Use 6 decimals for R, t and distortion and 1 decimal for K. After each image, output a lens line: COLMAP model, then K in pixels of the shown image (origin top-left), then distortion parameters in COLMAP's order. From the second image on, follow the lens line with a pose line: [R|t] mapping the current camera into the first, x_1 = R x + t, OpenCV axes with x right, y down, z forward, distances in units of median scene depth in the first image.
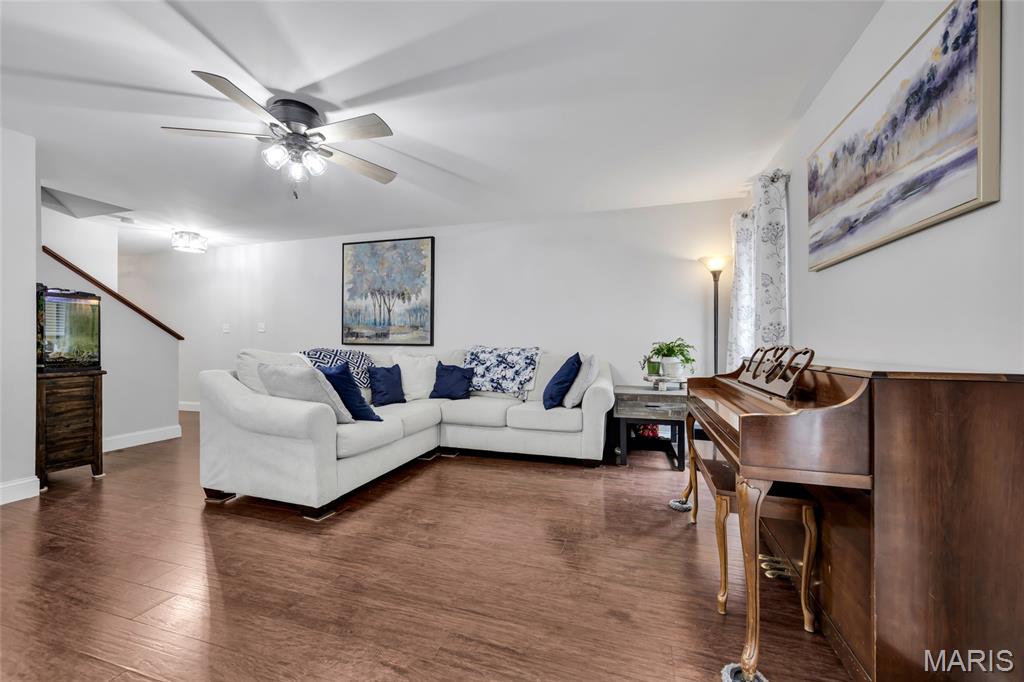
lens RADIAL K [[409.8, 0, 517.0], [0, 409.8, 337.5], [0, 0, 1]] dist [0.006655, -0.000312]
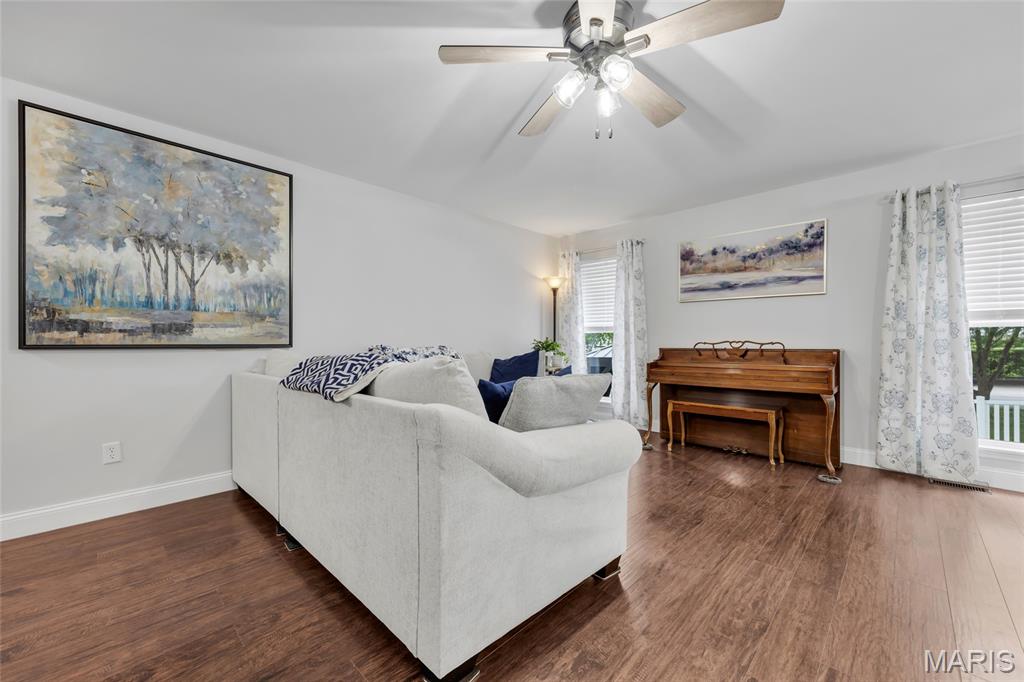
lens RADIAL K [[402.7, 0, 514.0], [0, 402.7, 339.2], [0, 0, 1]] dist [0.004638, -0.000189]
pose [[0.444633, -0.001491, 0.895712, -0.665200], [-0.006599, 0.999966, 0.004941, 0.002822], [-0.895688, -0.008108, 0.444608, 0.445398]]
